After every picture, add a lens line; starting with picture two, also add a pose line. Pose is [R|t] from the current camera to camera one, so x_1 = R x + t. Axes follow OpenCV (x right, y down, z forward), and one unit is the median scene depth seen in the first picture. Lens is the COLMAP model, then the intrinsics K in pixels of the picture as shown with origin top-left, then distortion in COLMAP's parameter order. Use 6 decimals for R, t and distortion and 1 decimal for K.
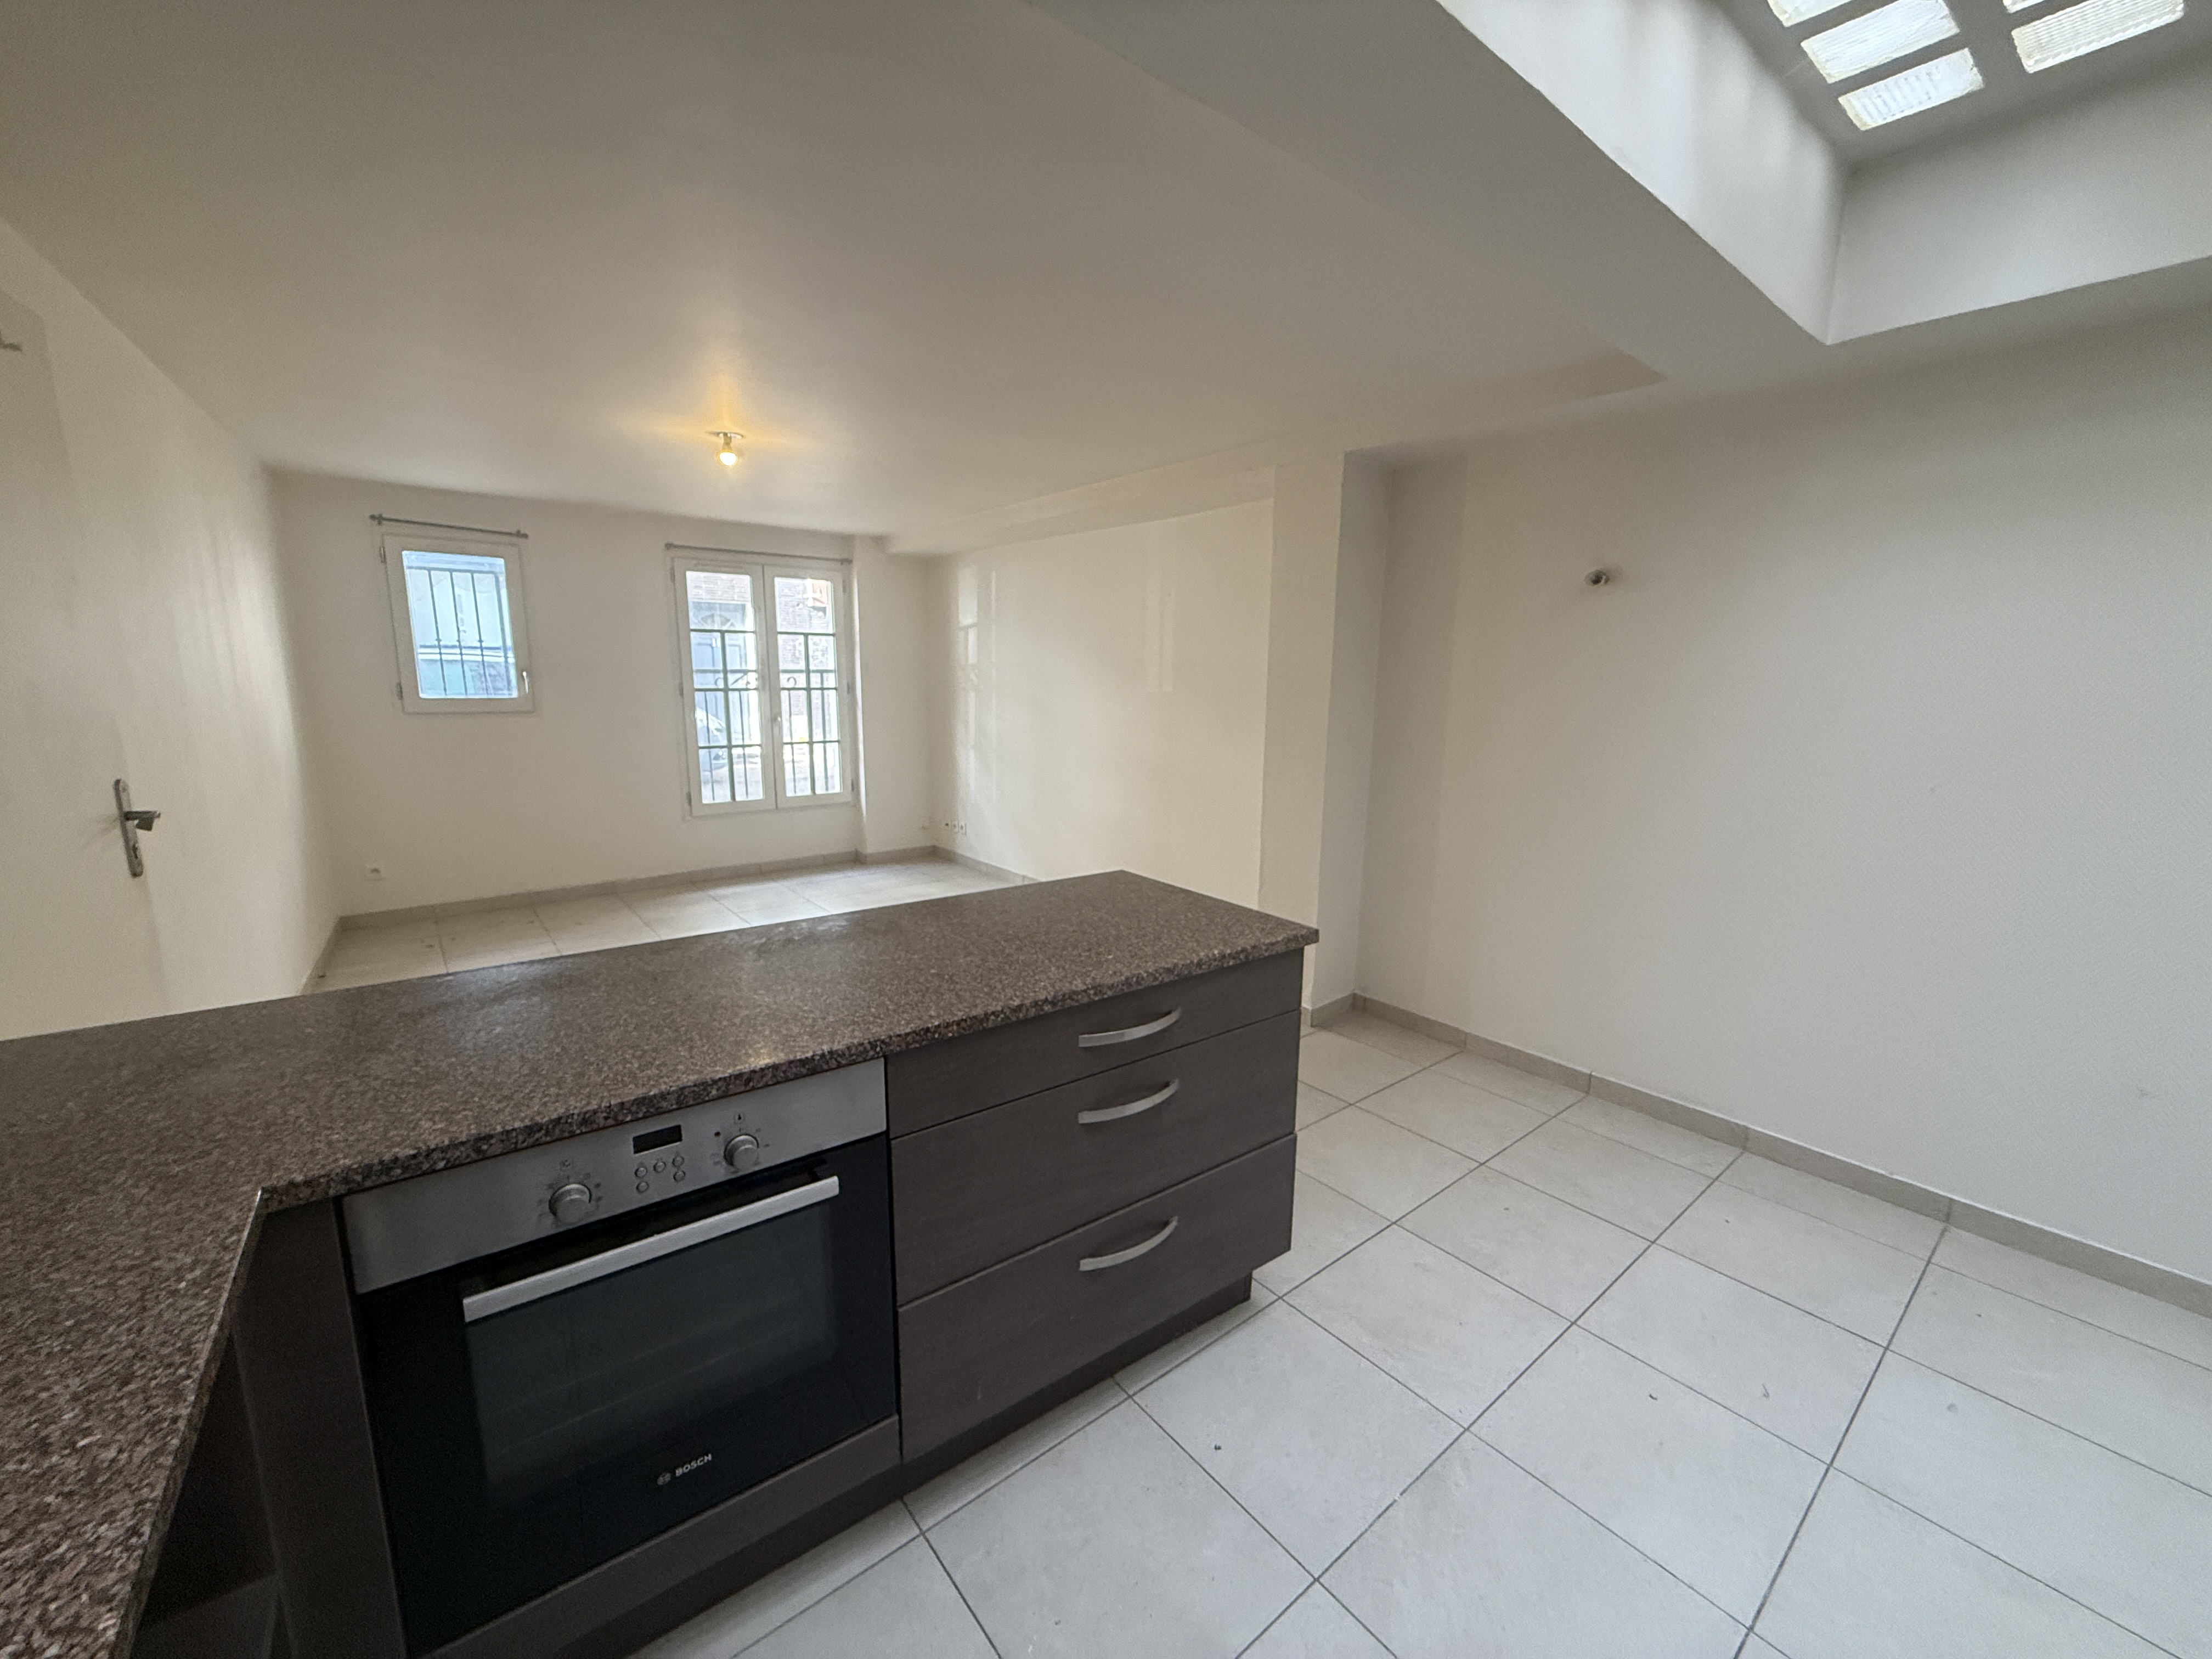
lens RADIAL K [[882.6, 0, 1106.0], [0, 882.6, 829.5], [0, 0, 1]] dist [0.001043, -0.000106]
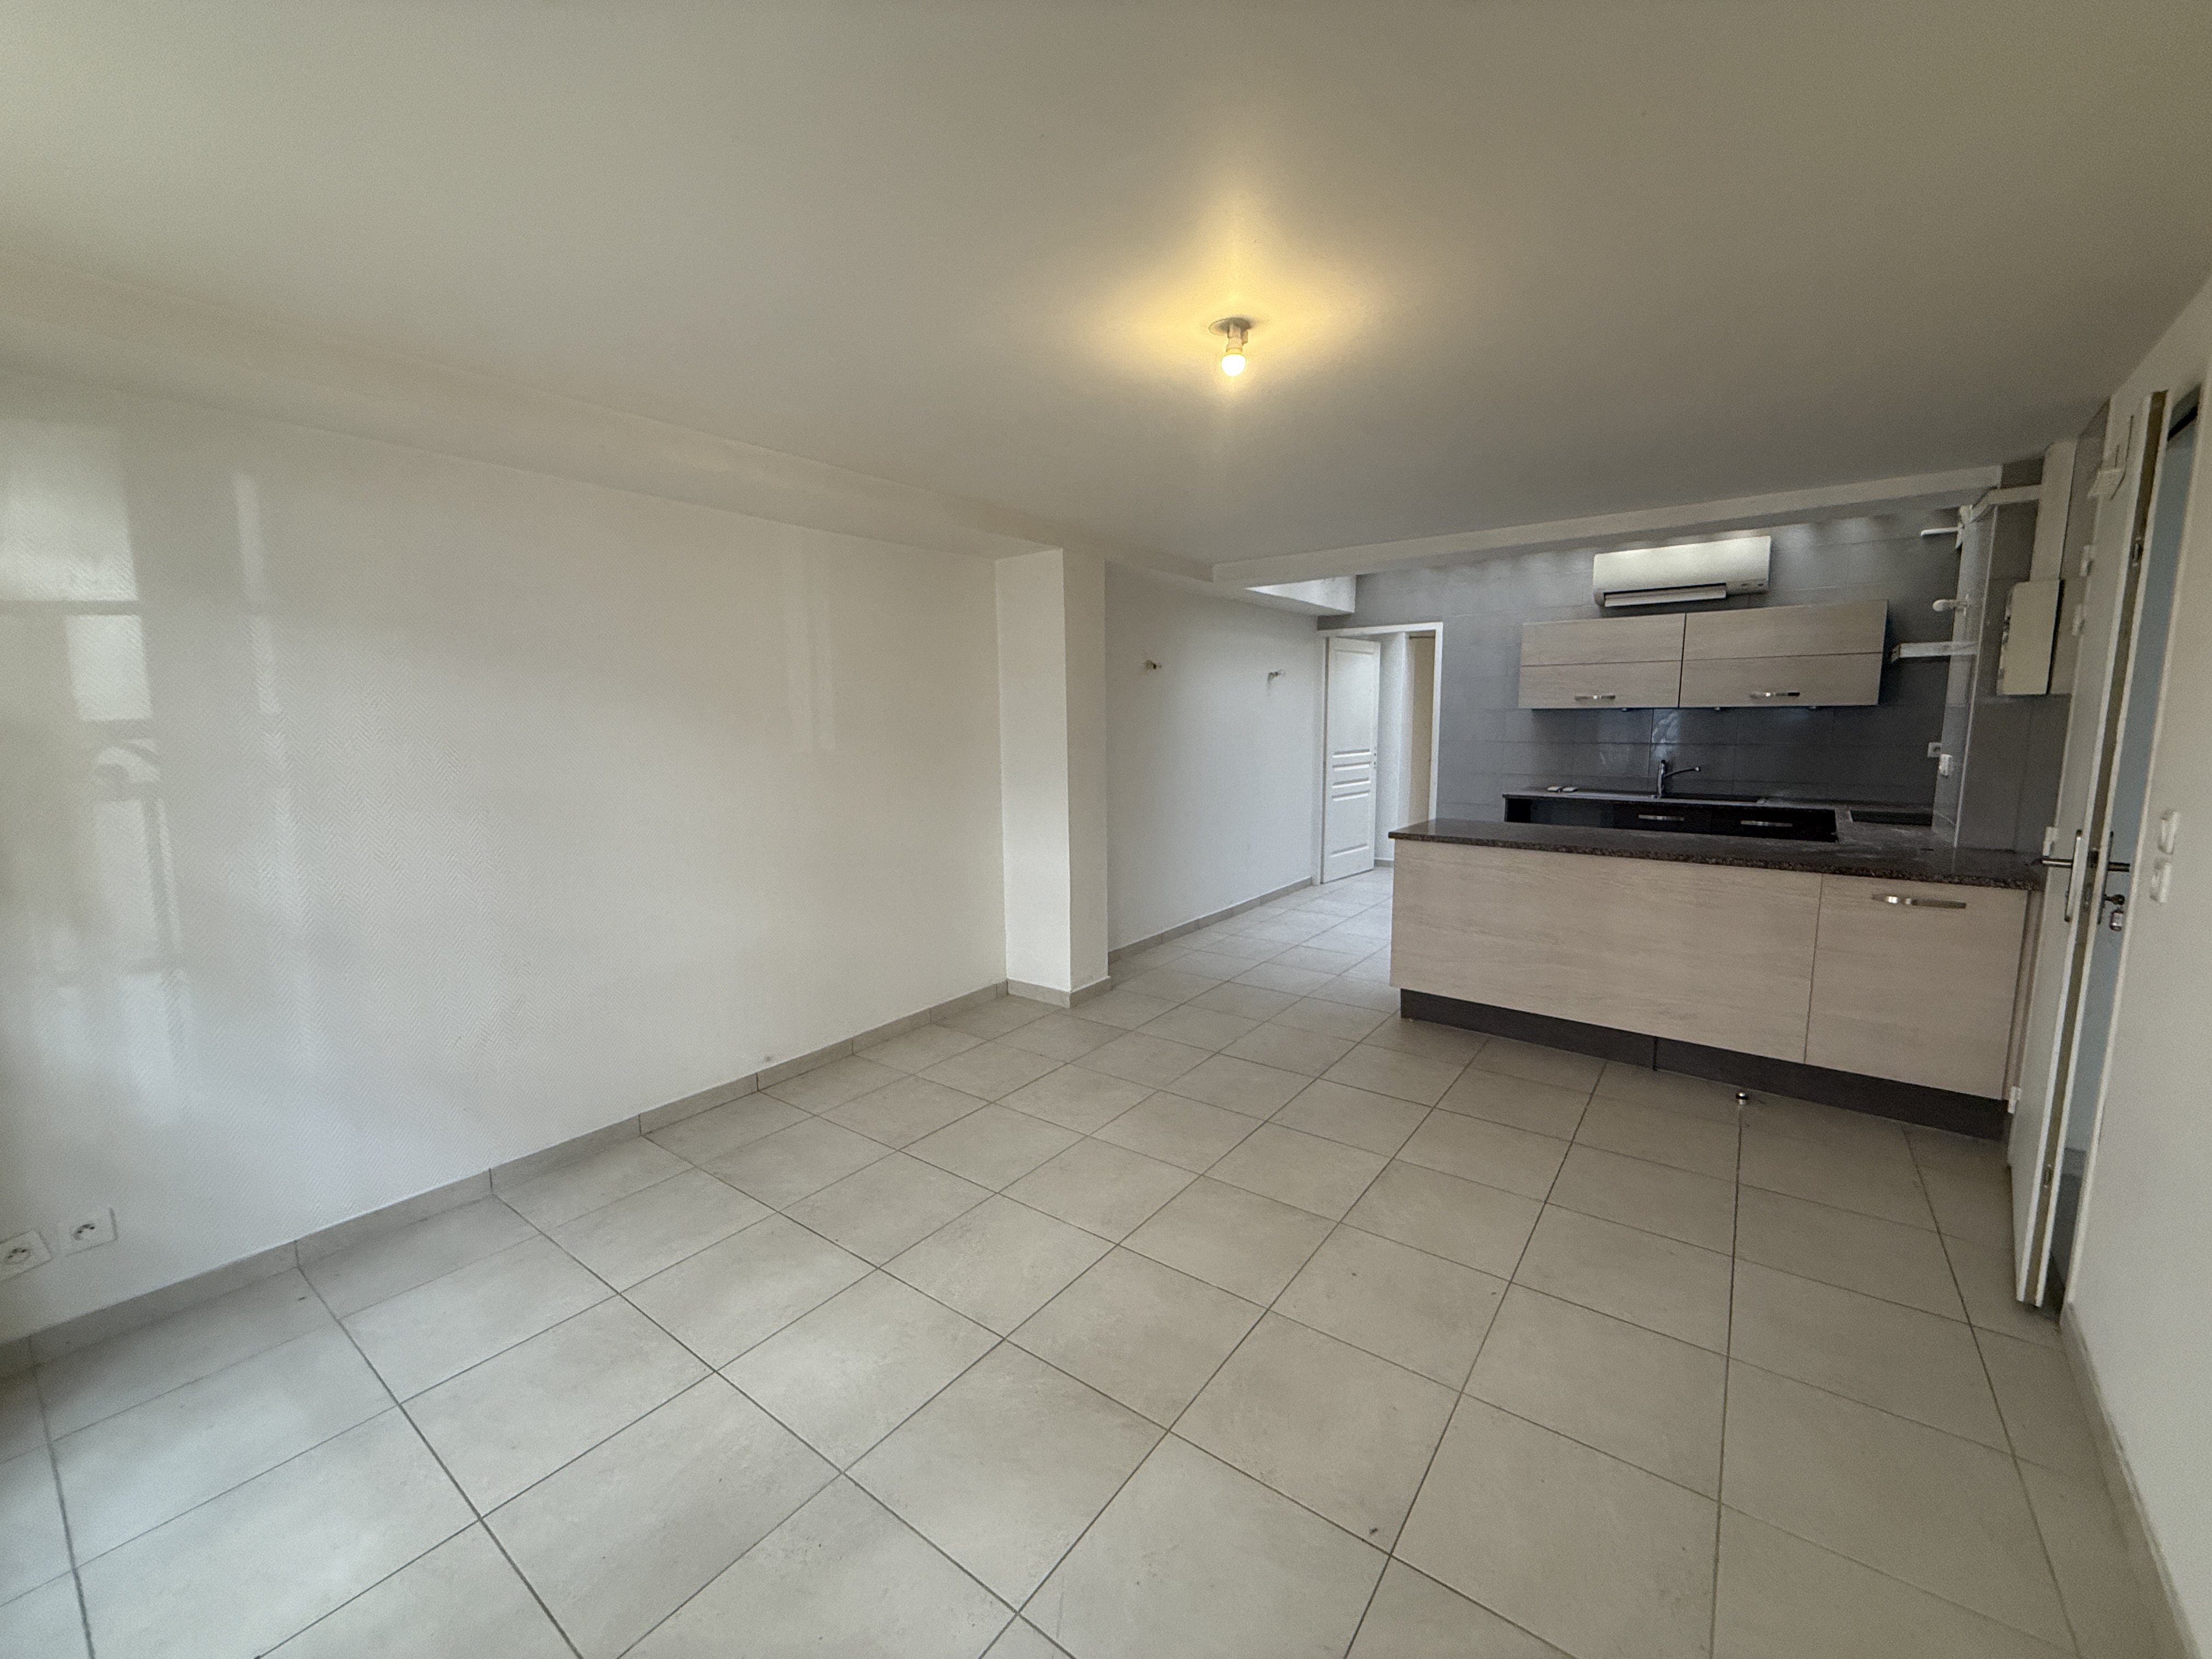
lens RADIAL K [[877.4, 0, 1103.3], [0, 877.4, 832.3], [0, 0, 1]] dist [-0.000150, -0.000551]
pose [[-0.248576, -0.128239, 0.960086, -0.594370], [0.186611, 0.966287, 0.177383, -0.142583], [-0.950466, 0.223256, -0.216265, 0.758227]]
